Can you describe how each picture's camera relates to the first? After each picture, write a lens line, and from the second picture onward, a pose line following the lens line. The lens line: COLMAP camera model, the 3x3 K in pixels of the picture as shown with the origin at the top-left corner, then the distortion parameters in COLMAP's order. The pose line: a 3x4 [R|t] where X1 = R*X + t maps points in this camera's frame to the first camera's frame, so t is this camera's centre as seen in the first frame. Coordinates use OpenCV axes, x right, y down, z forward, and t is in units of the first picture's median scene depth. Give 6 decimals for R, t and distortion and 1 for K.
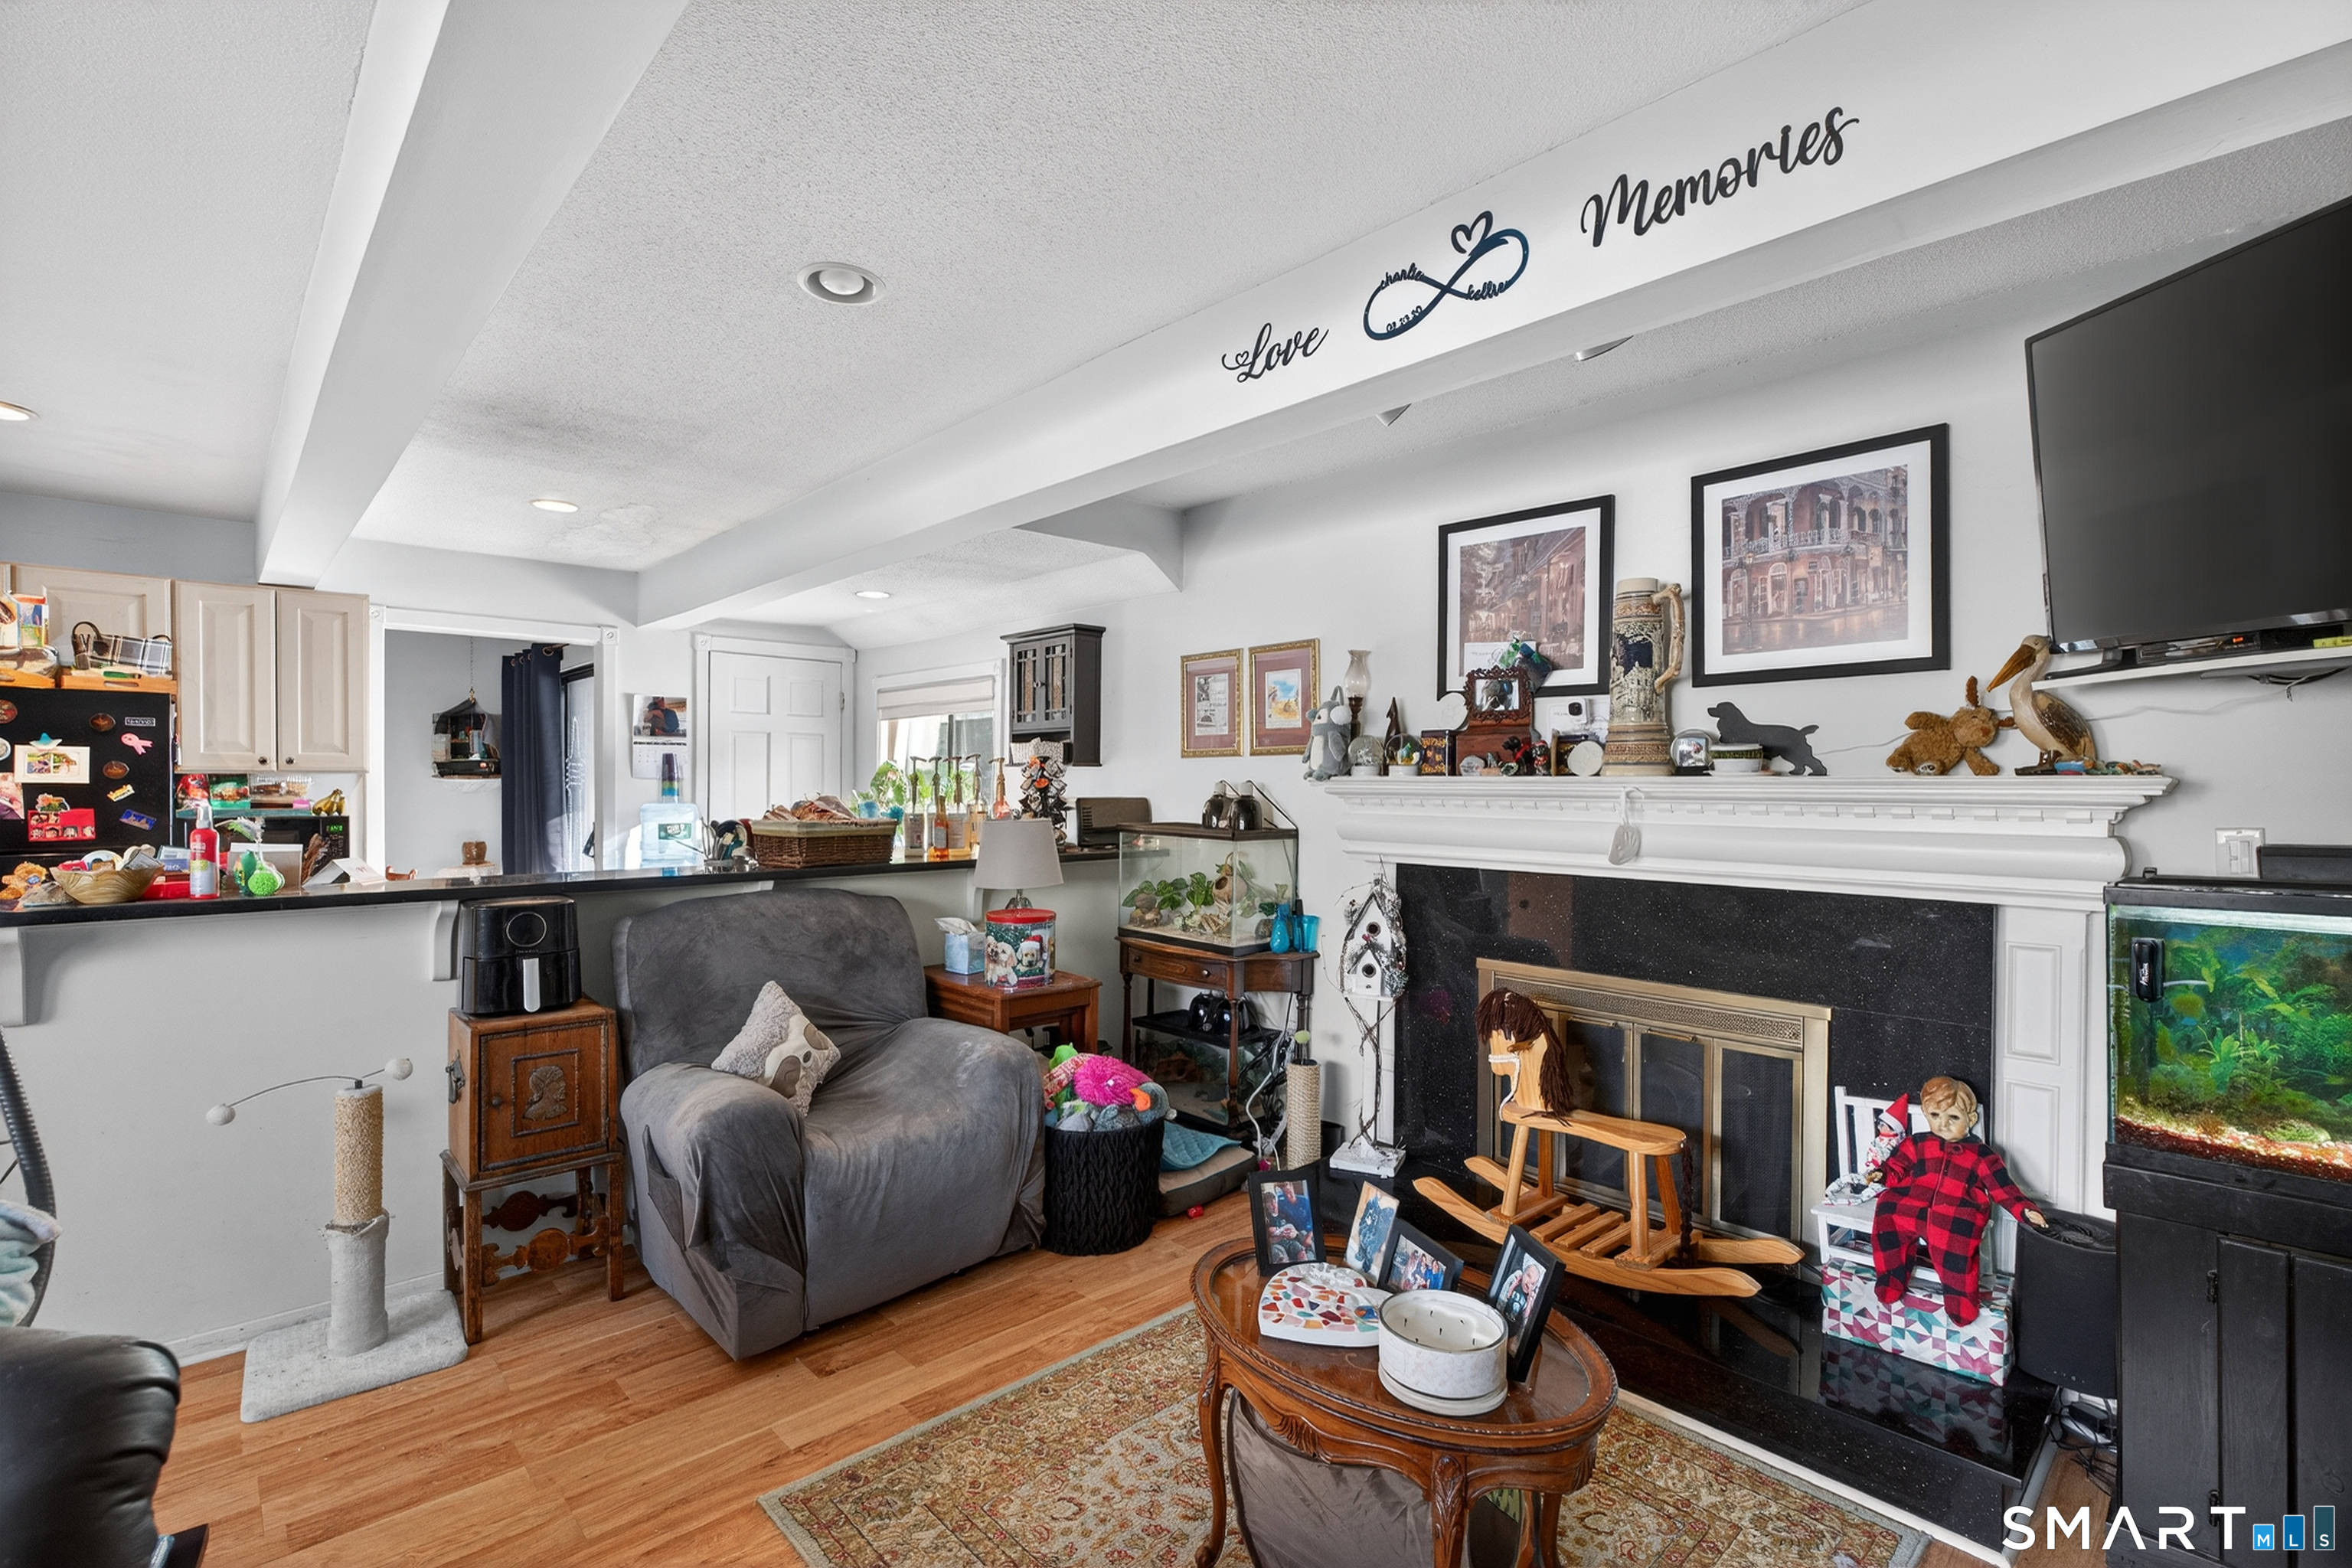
lens RADIAL K [[1052.2, 0, 1186.0], [0, 1052.2, 785.2], [0, 0, 1]] dist [-0.000676, 0.000351]
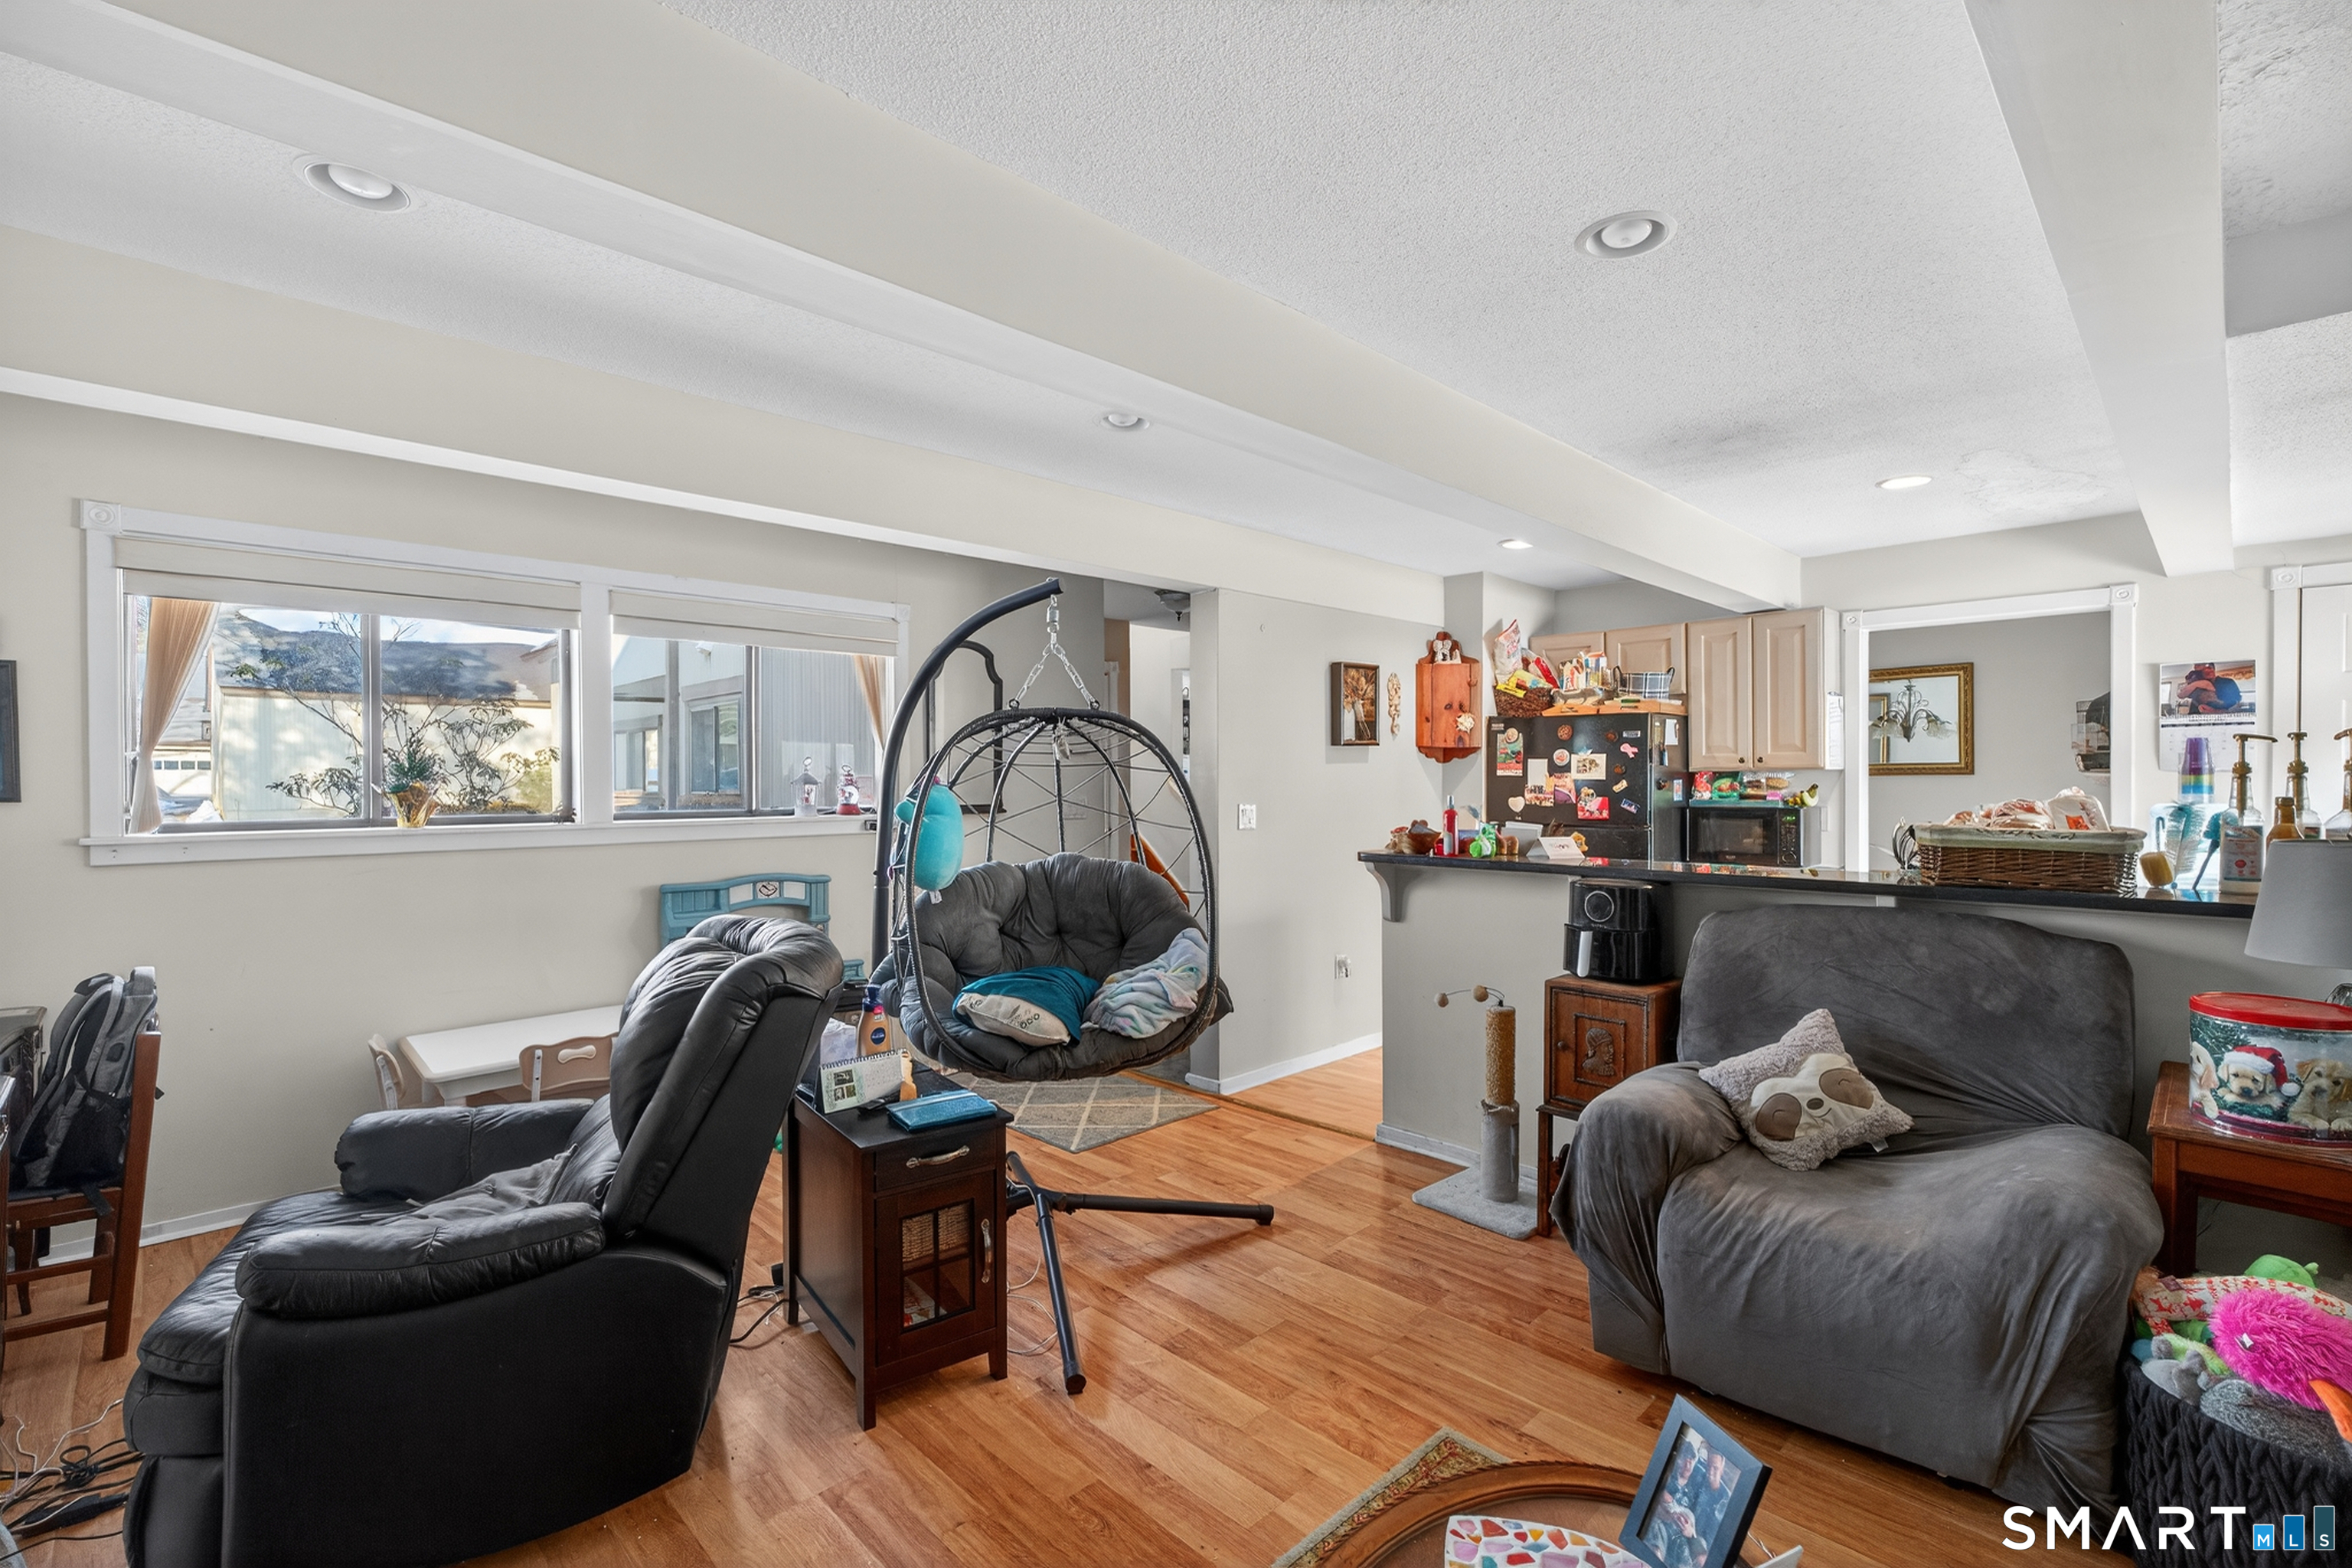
lens RADIAL K [[1052.2, 0, 1171.2], [0, 1052.2, 785.4], [0, 0, 1]] dist [-0.000676, 0.000351]
pose [[0.019574, 0.002959, -0.999804, 0.557365], [0.002003, 0.999993, 0.002999, 0.001264], [0.999806, -0.002061, 0.019568, 0.560691]]
